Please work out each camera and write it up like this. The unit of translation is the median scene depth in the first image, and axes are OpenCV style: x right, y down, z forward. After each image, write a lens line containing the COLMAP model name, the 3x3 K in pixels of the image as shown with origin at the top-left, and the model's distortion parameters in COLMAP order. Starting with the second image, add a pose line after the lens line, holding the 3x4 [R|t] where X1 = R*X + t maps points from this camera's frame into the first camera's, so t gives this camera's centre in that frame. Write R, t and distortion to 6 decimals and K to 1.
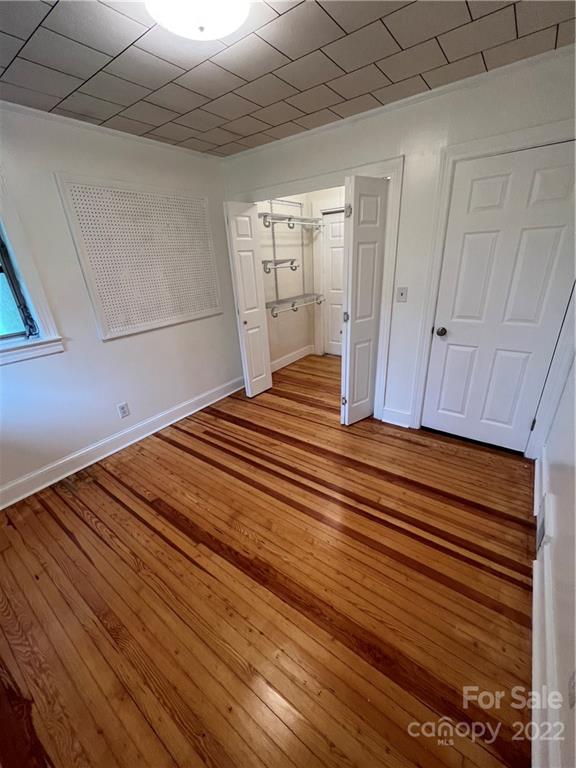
lens RADIAL K [[306.5, 0, 289.7], [0, 306.5, 382.5], [0, 0, 1]] dist [-0.001879, 0.000425]
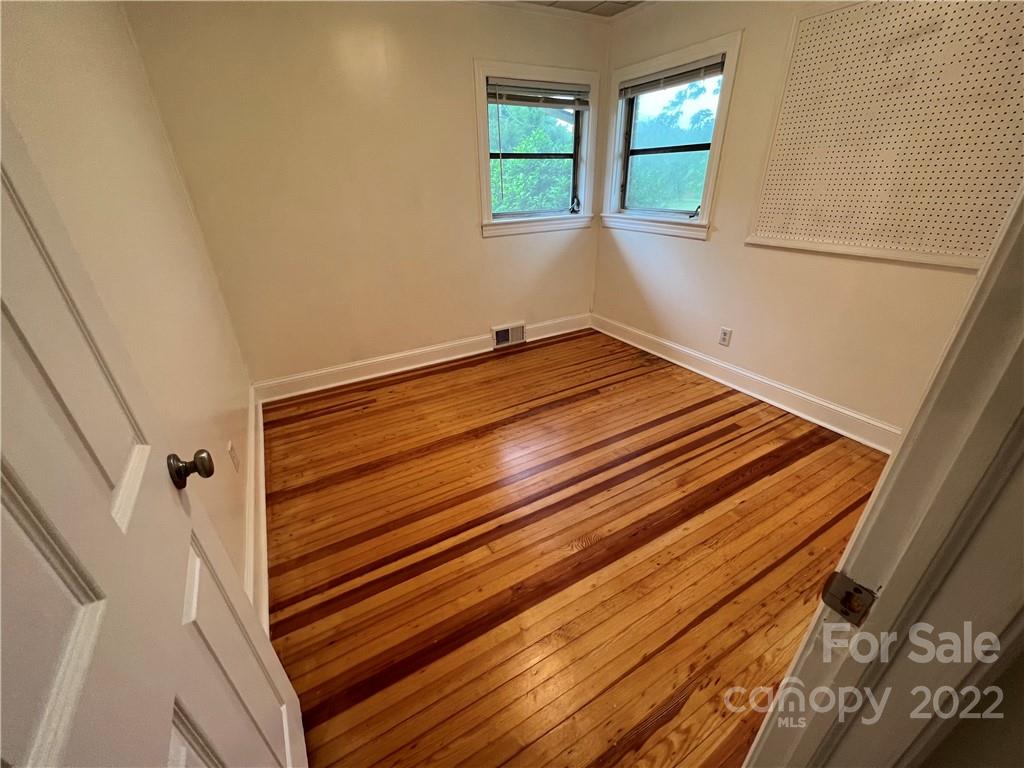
lens RADIAL K [[408.7, 0, 512.1], [0, 408.7, 383.5], [0, 0, 1]] dist [-0.001879, 0.000425]
pose [[-0.412678, 0.463687, -0.784022, 0.663279], [-0.306619, 0.739786, 0.598917, -0.328566], [0.857719, 0.487557, -0.163118, 0.865755]]
